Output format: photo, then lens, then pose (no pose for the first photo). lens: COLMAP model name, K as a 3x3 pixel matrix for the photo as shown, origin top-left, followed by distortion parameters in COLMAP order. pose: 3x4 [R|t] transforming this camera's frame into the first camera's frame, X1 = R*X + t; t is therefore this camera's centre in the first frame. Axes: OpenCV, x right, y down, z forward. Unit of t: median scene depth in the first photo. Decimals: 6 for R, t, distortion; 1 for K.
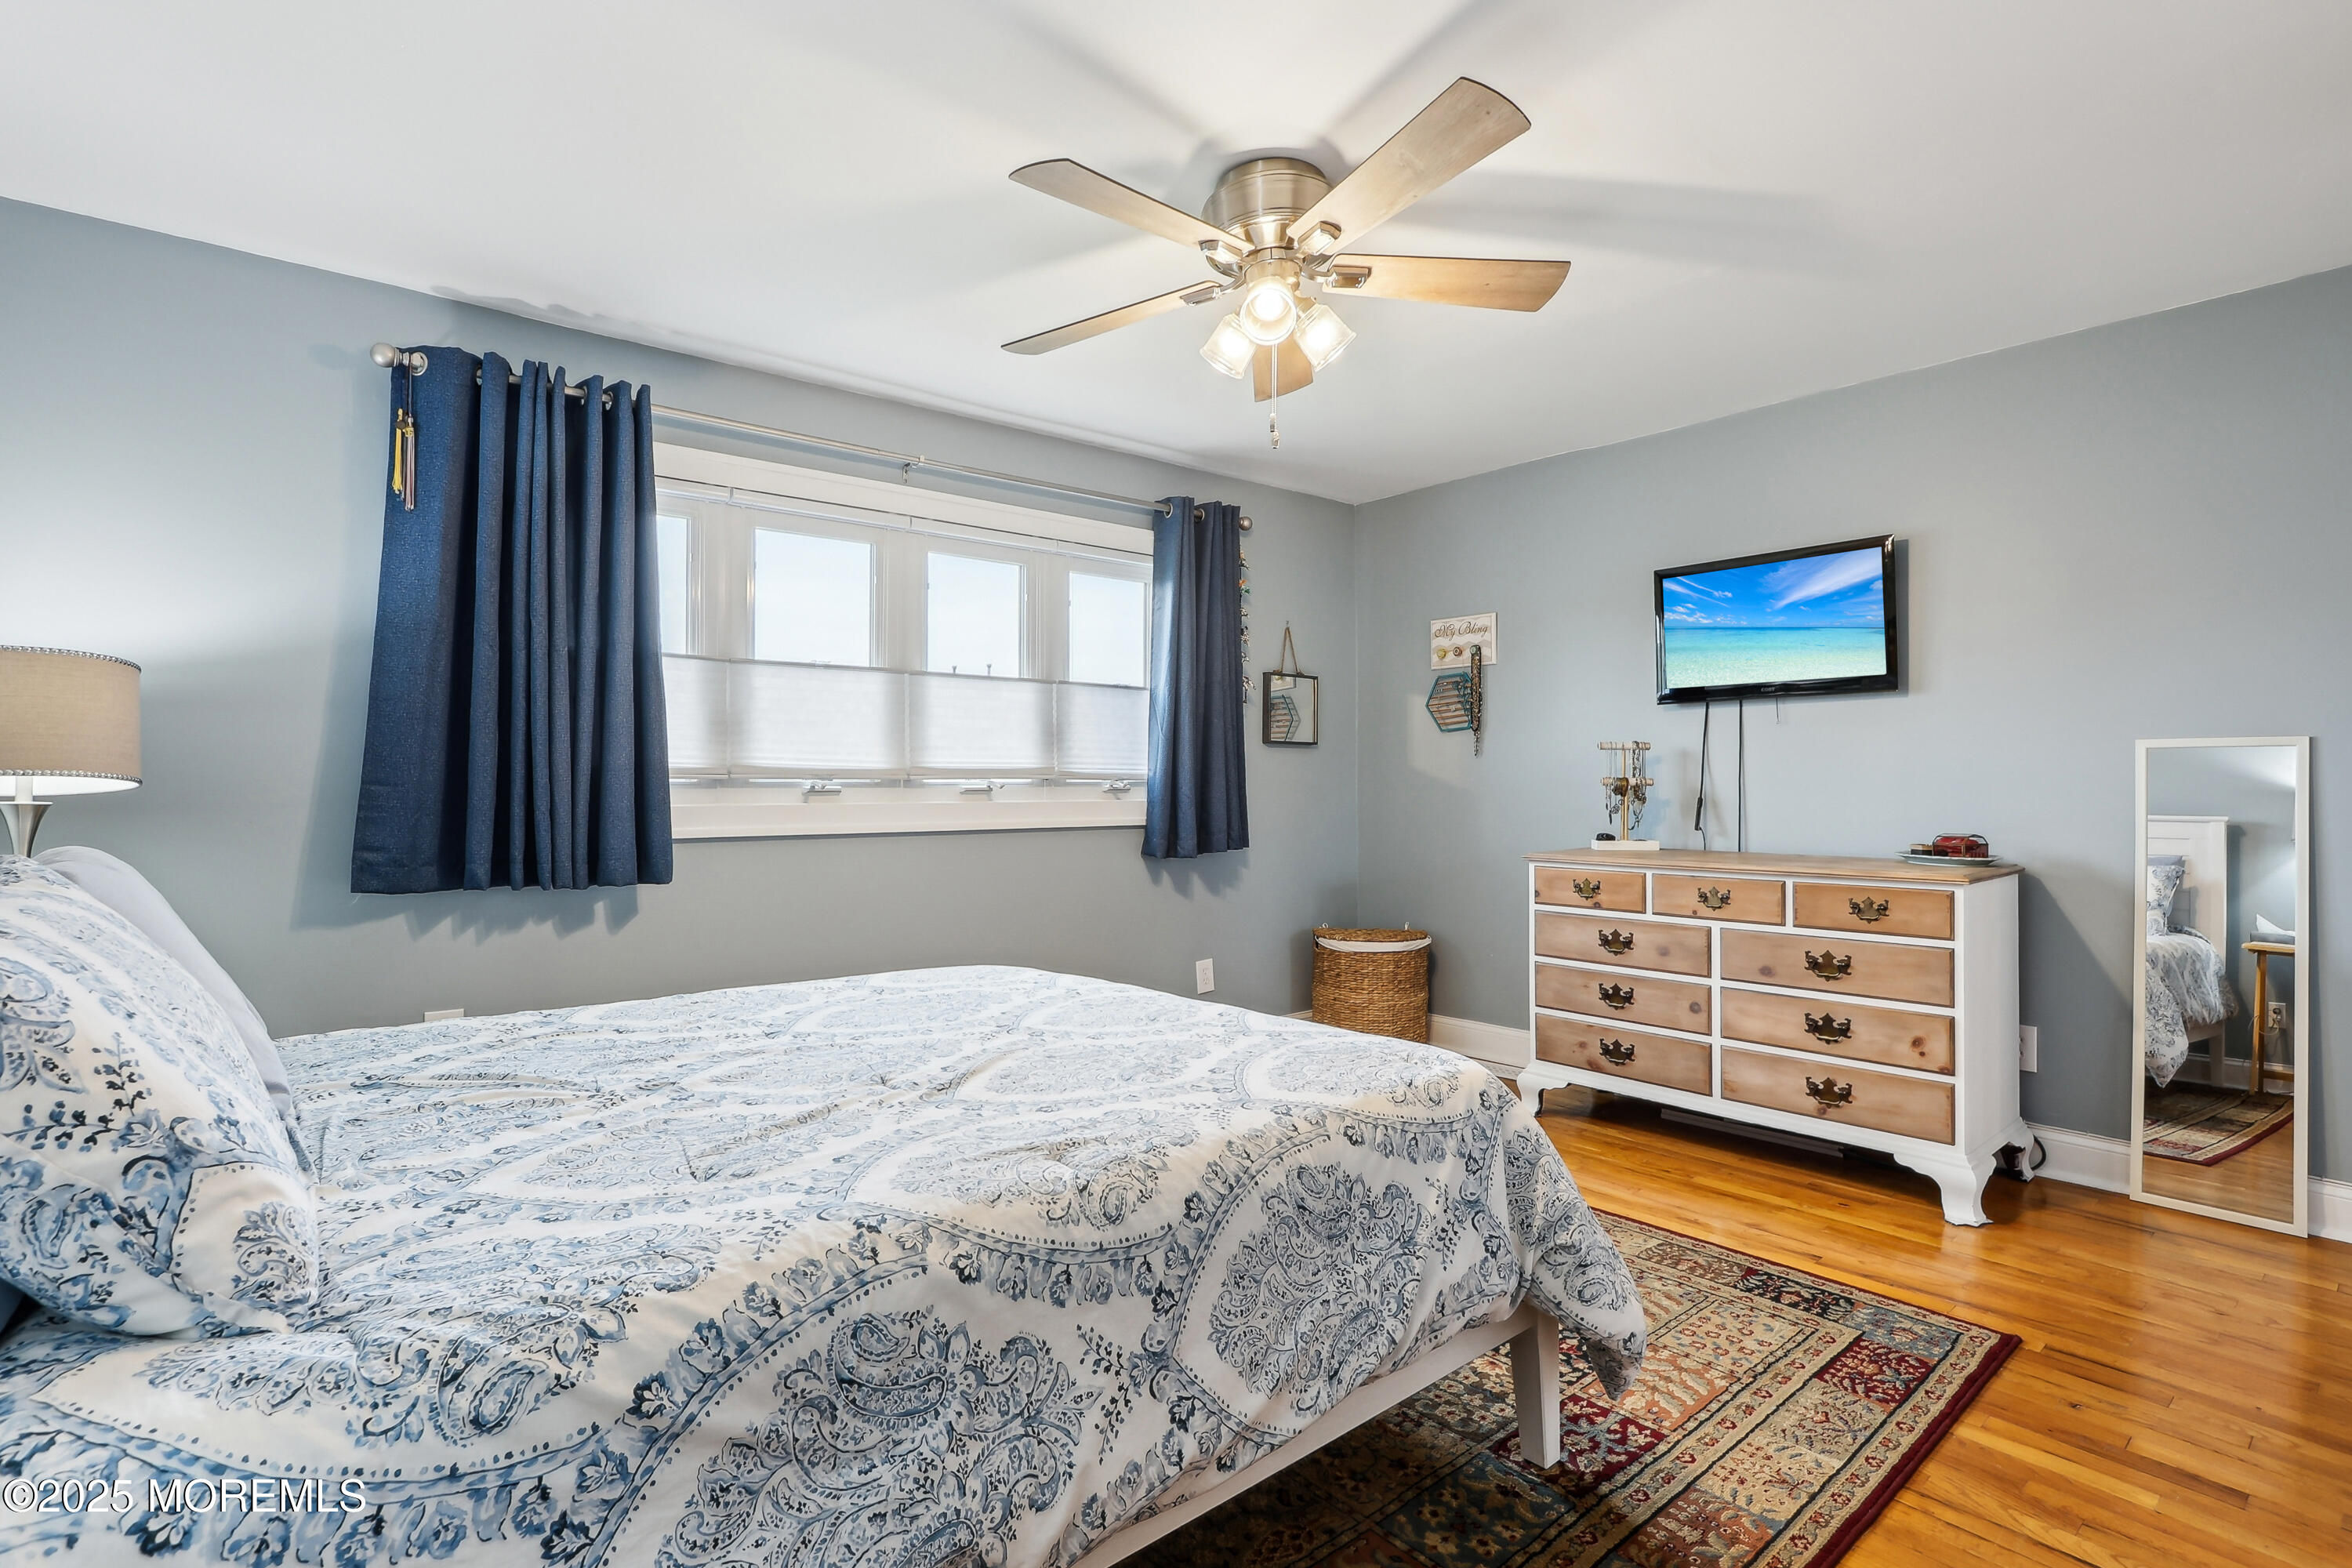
lens RADIAL K [[1116.4, 0, 1159.3], [0, 1116.4, 787.8], [0, 0, 1]] dist [-0.017536, -0.000334]
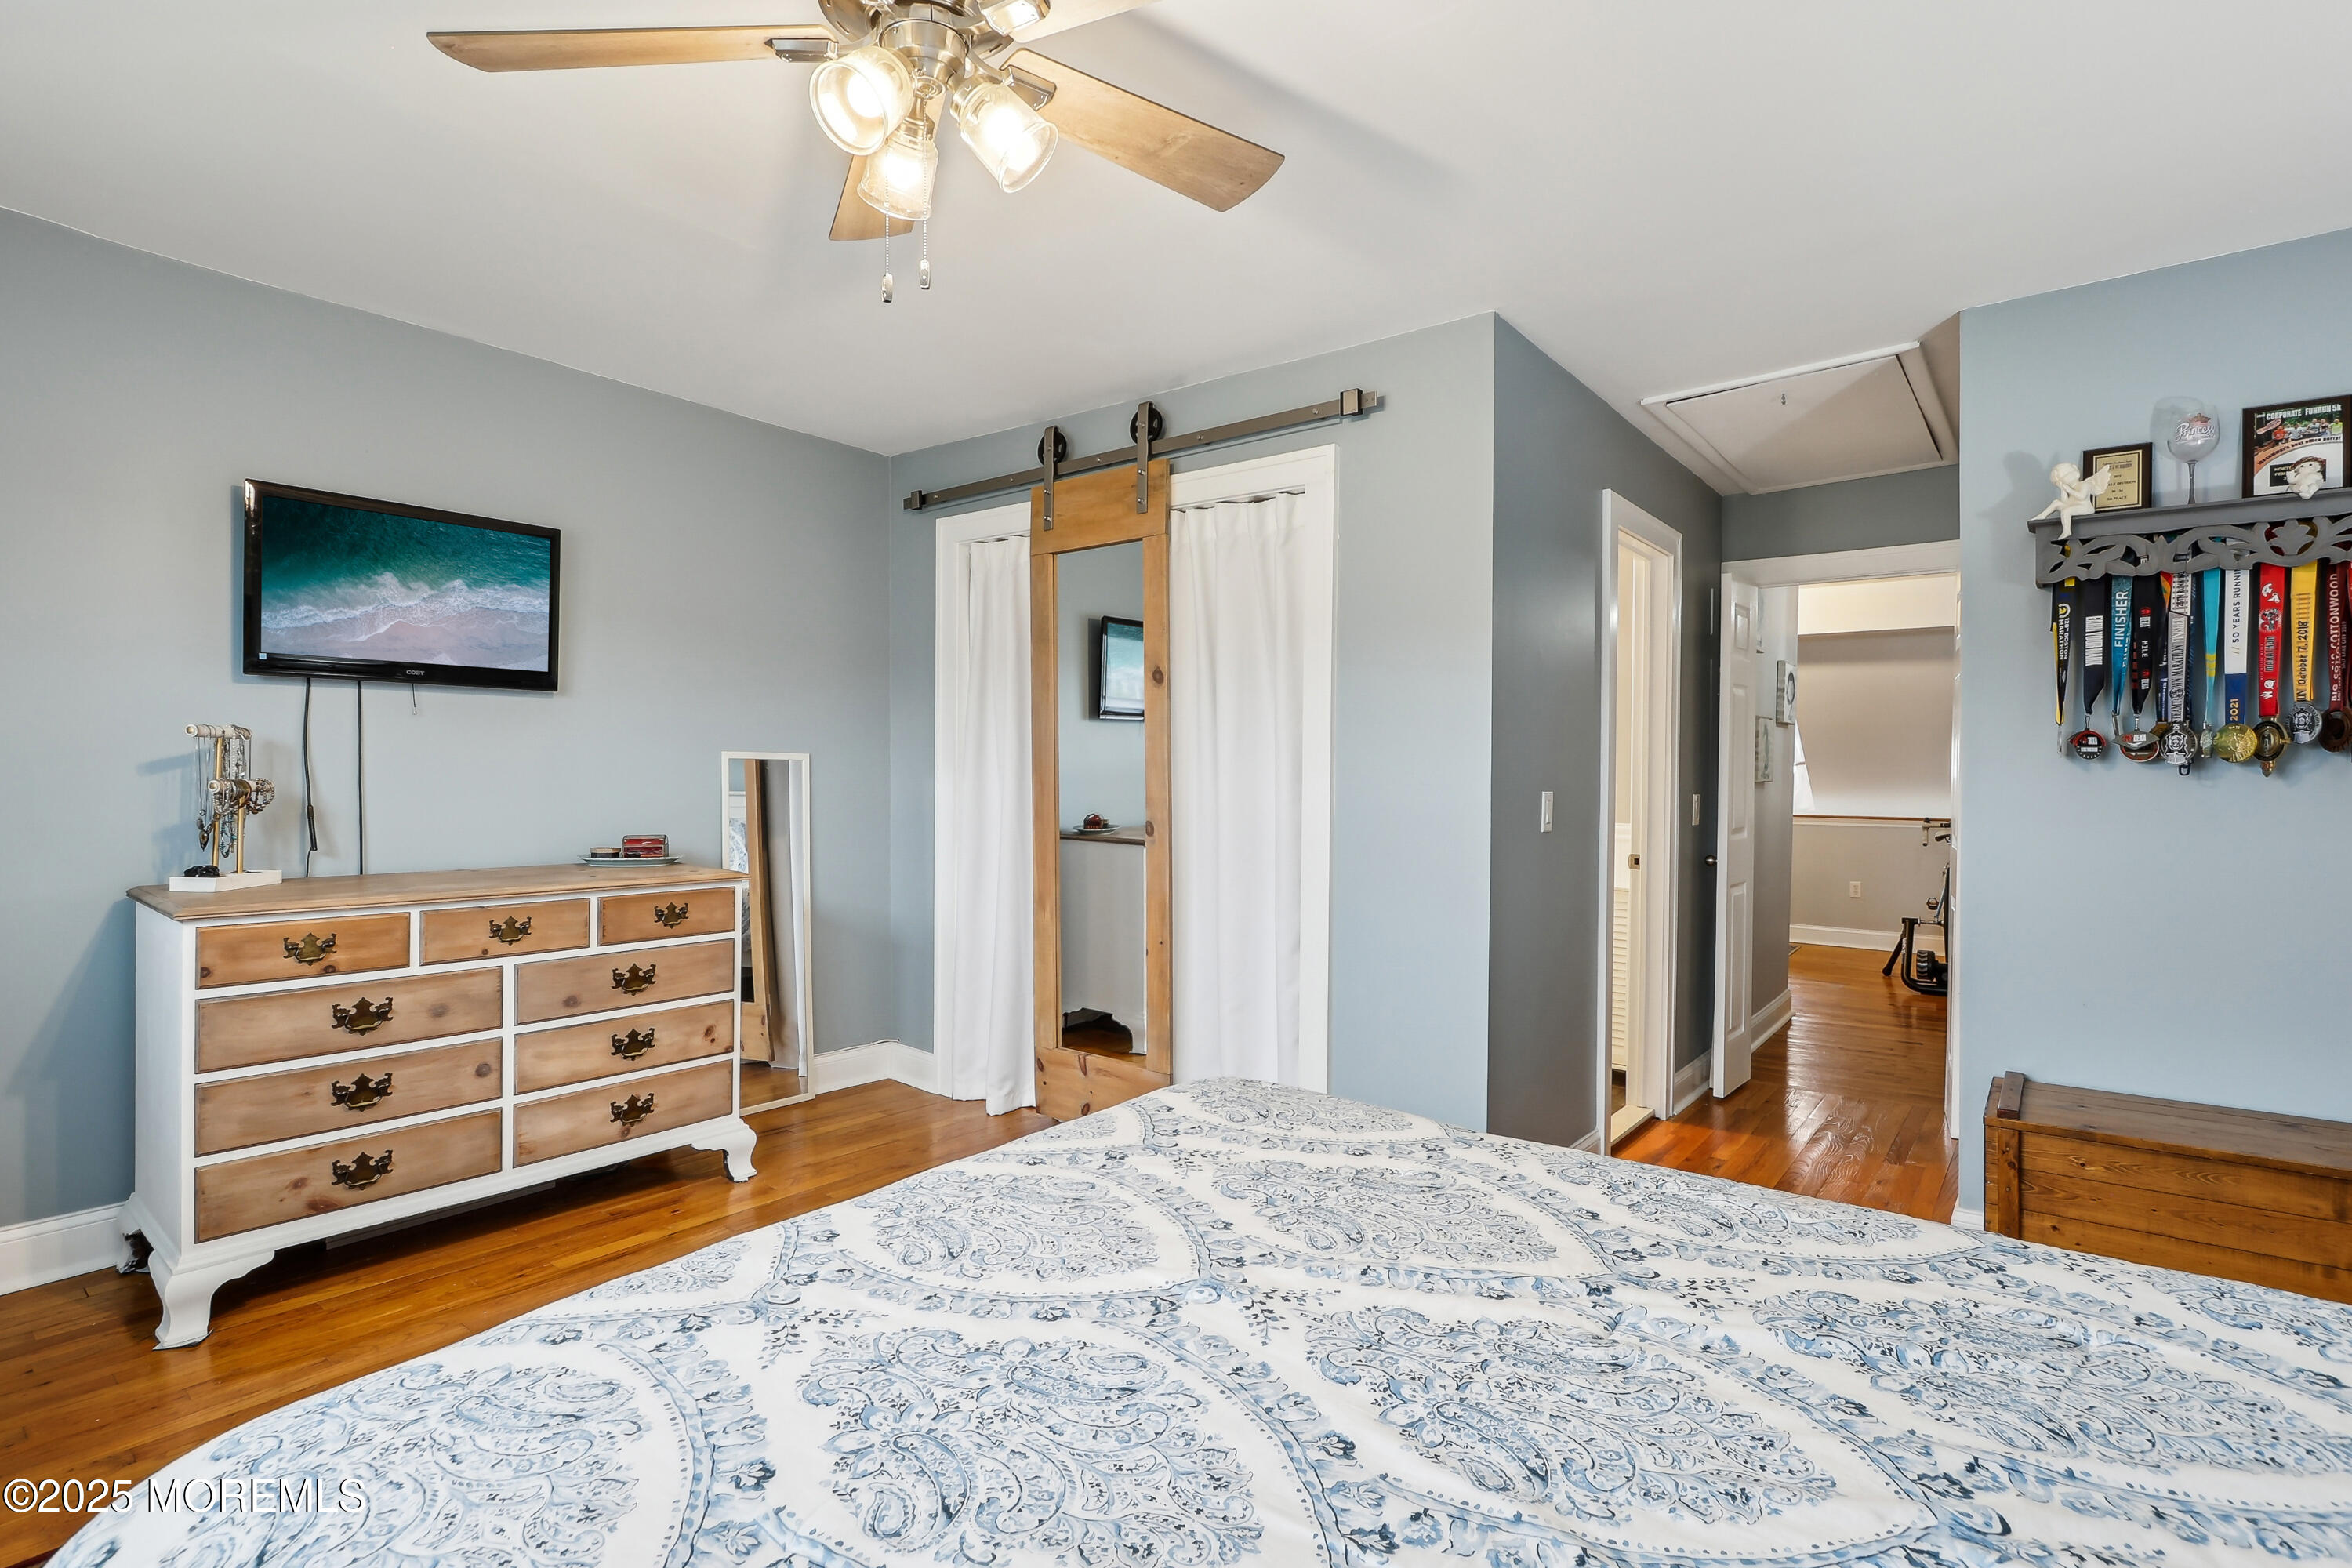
lens RADIAL K [[1116.4, 0, 1159.3], [0, 1116.4, 787.8], [0, 0, 1]] dist [-0.017536, -0.000334]
pose [[-0.185548, -0.013882, 0.982537, -0.427423], [-0.007006, 0.999893, 0.012804, -0.021626], [-0.982610, -0.004508, -0.185625, 0.728643]]
